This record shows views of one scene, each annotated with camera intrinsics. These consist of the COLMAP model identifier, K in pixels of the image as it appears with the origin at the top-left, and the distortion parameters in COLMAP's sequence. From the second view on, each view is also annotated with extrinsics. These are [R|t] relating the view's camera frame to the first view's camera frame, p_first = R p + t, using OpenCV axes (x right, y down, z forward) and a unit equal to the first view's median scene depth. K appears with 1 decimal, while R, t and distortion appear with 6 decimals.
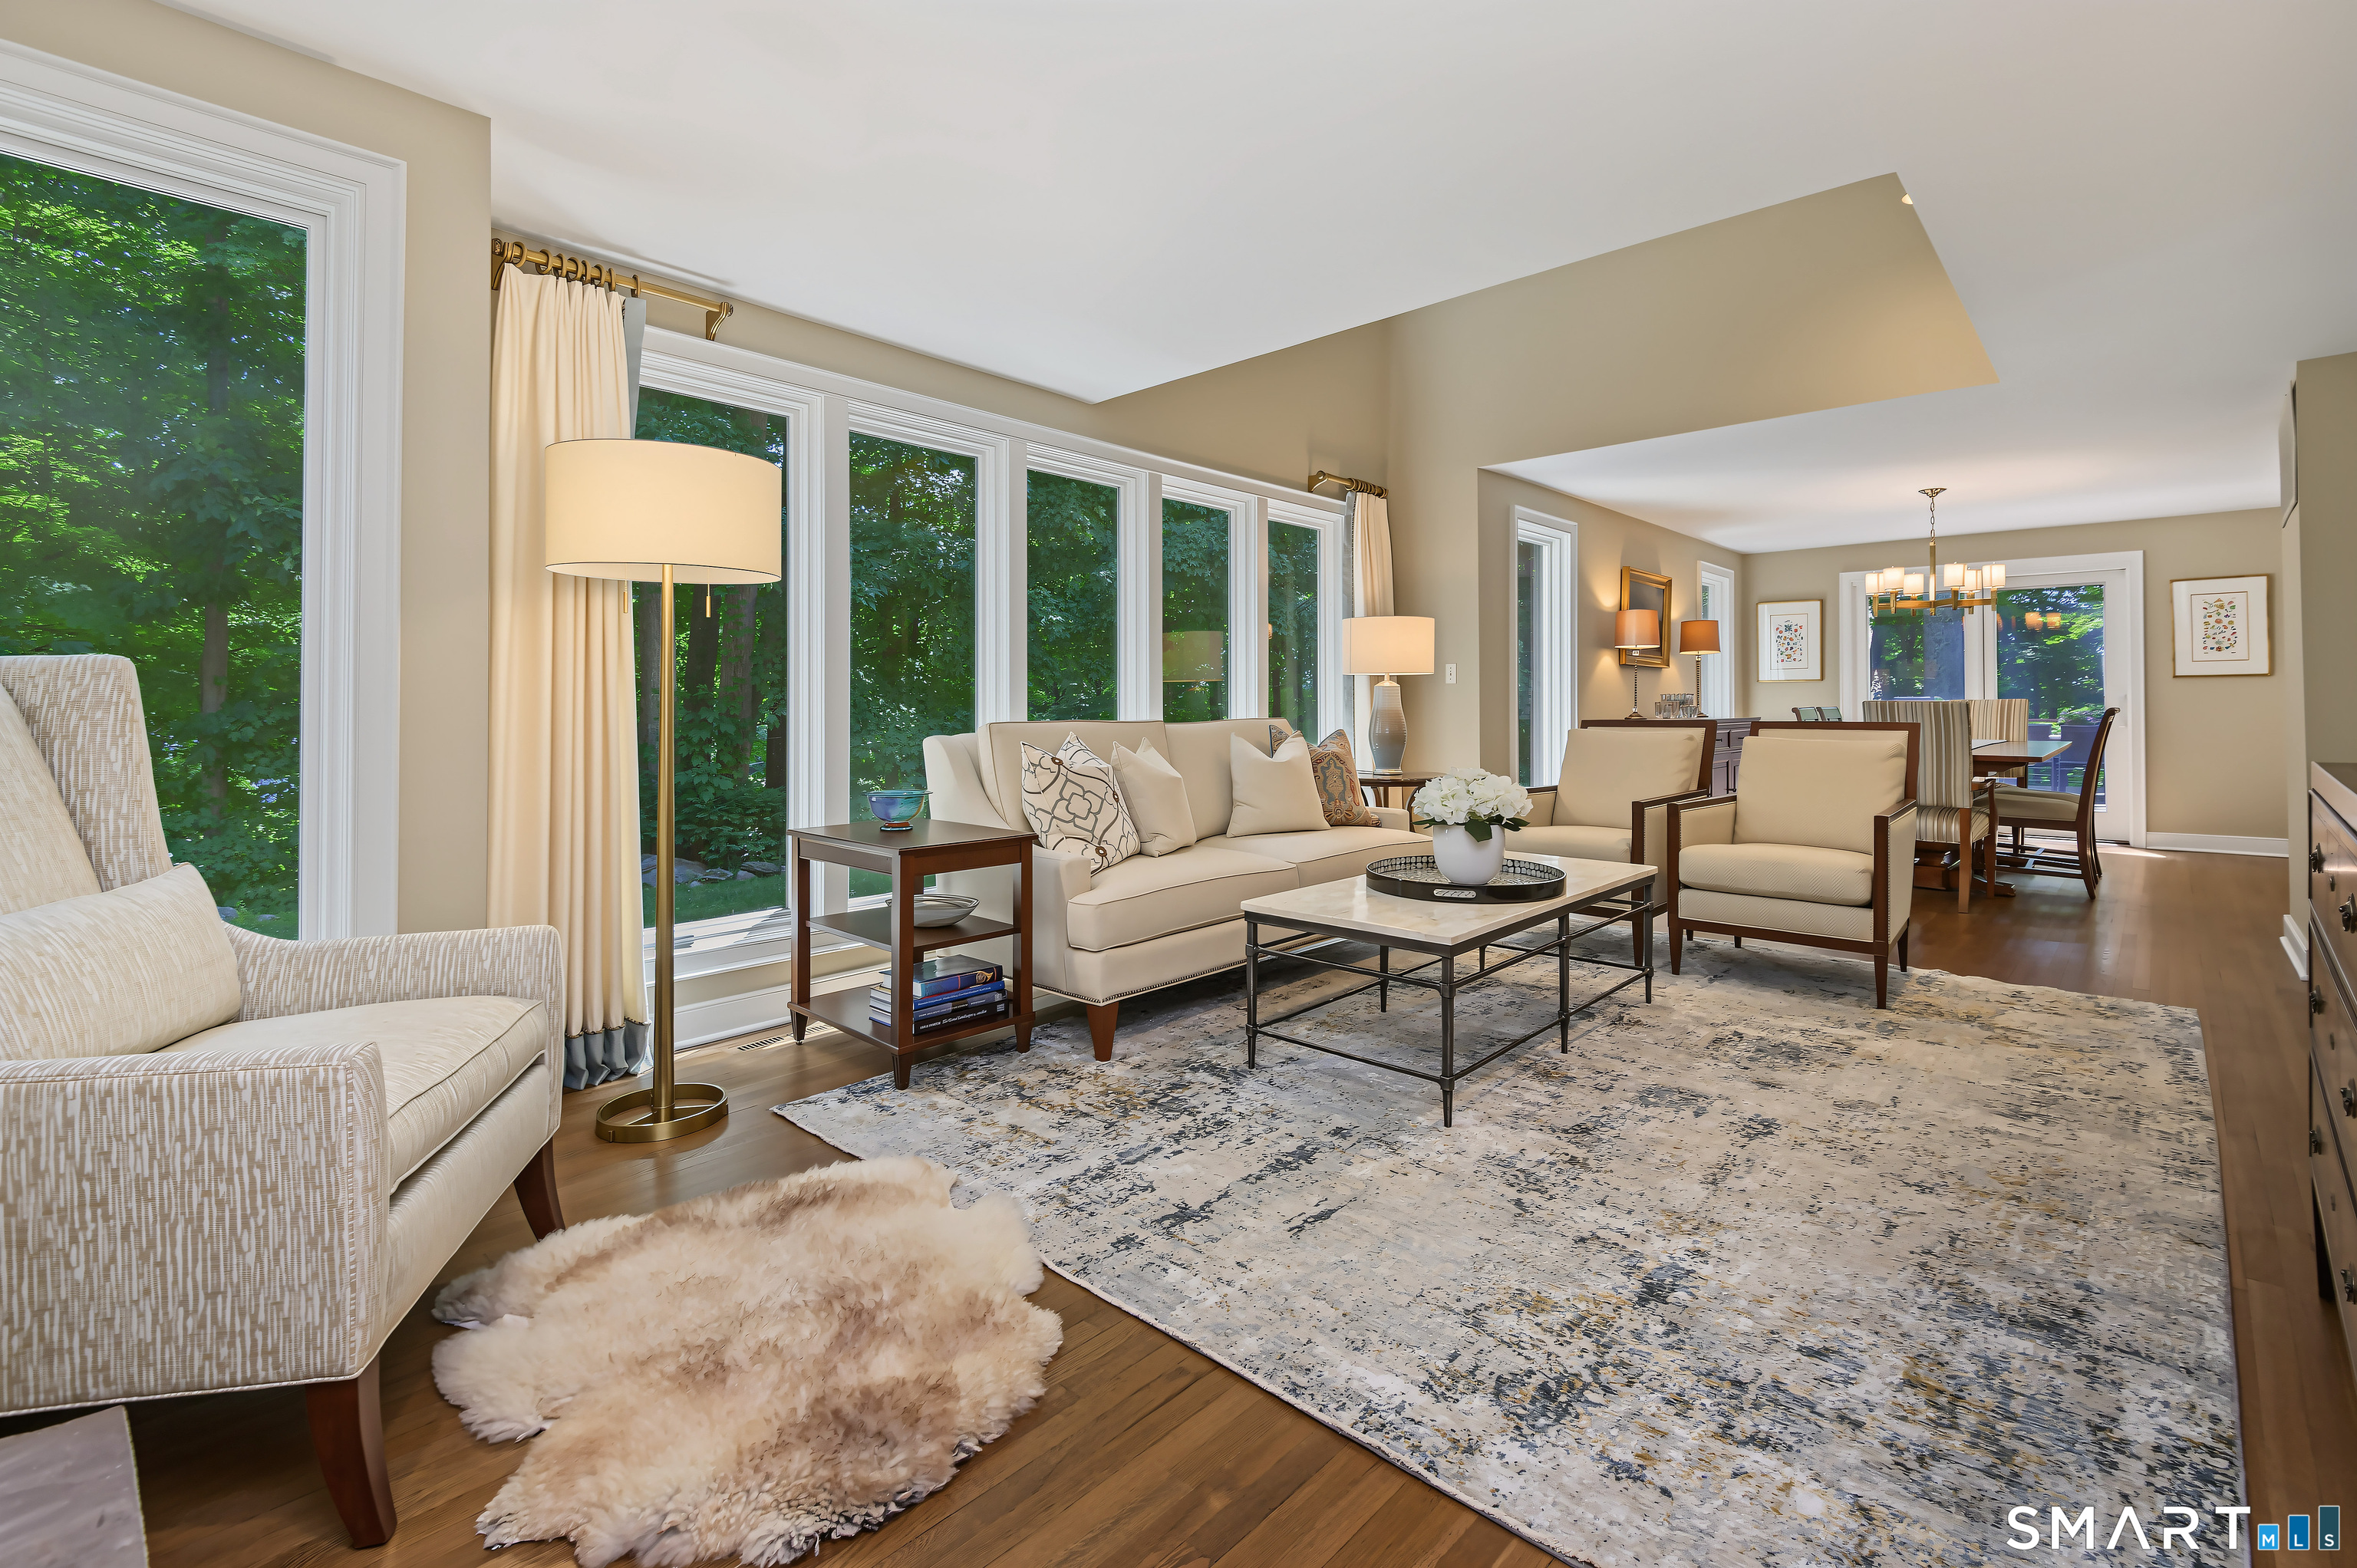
lens RADIAL K [[1058.9, 0, 1178.5], [0, 1058.9, 686.3], [0, 0, 1]] dist [0.000914, 0.000032]
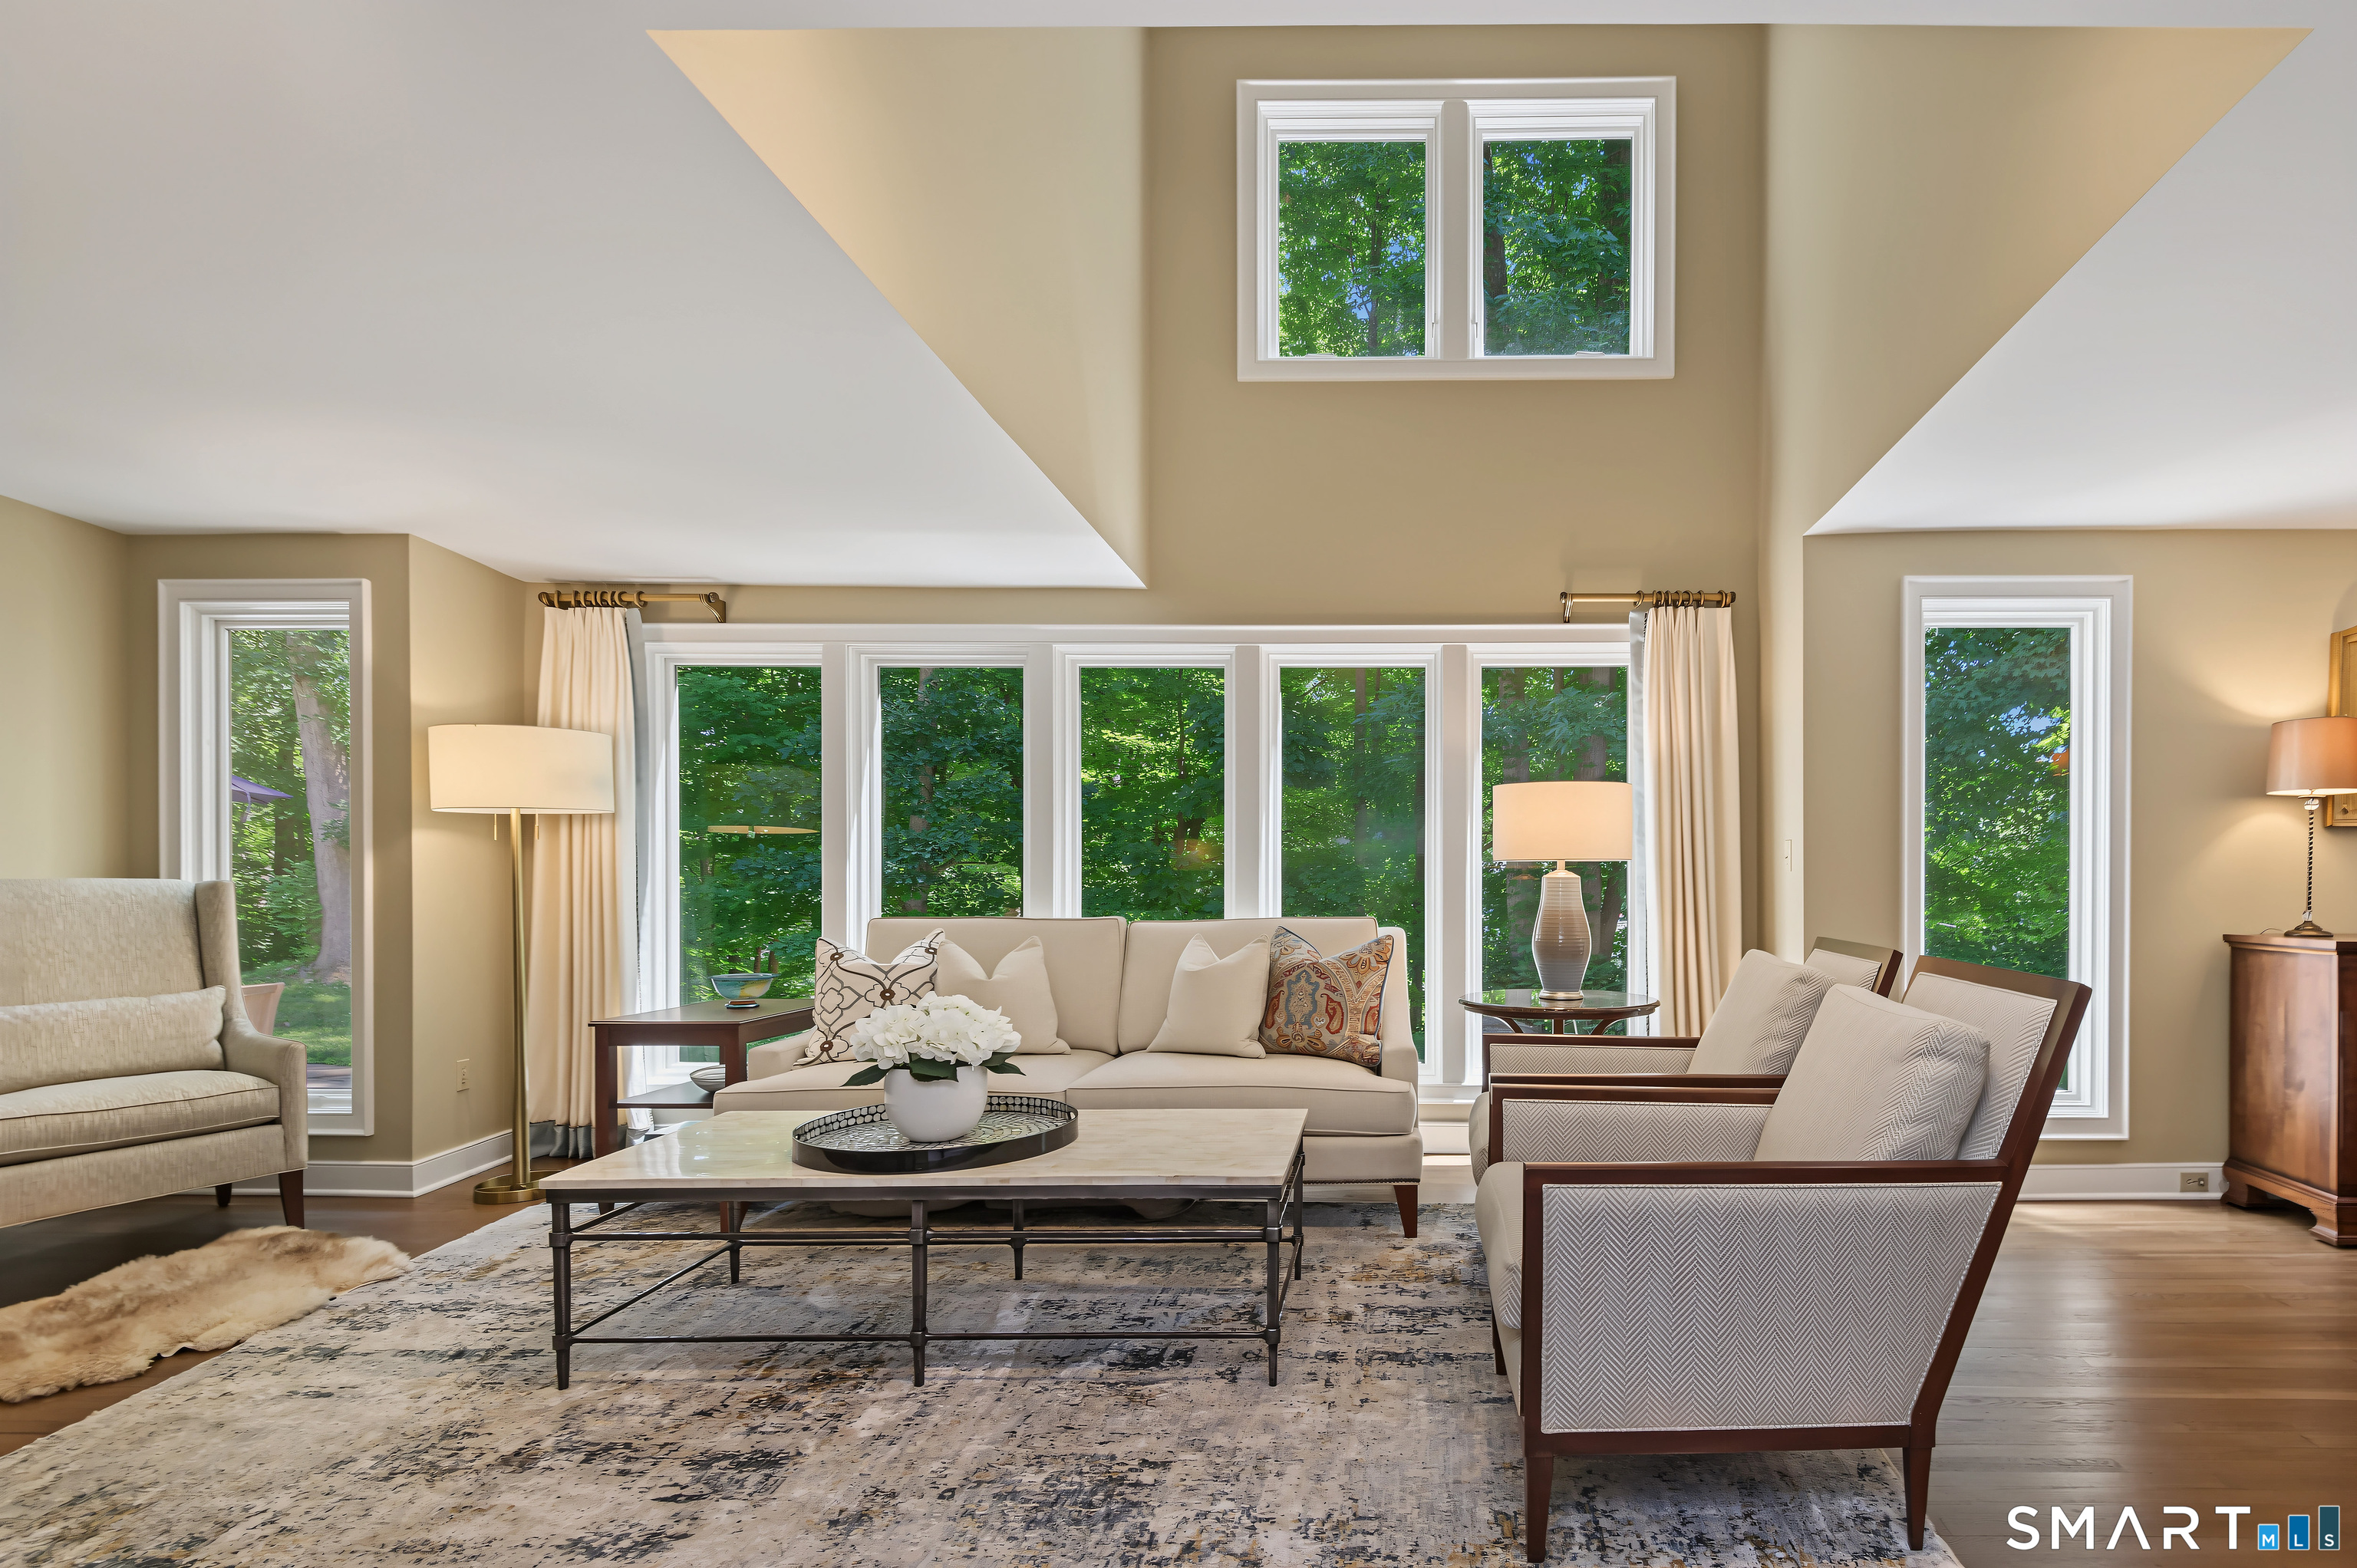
lens RADIAL K [[994.9, 0, 1177.1], [0, 994.9, 896.7], [0, 0, 1]] dist [0.000116, 0.000062]
pose [[0.677551, -0.001377, -0.735474, 0.644342], [0.008526, 0.999946, 0.005982, 0.007611], [0.735426, -0.010324, 0.677526, 0.440694]]
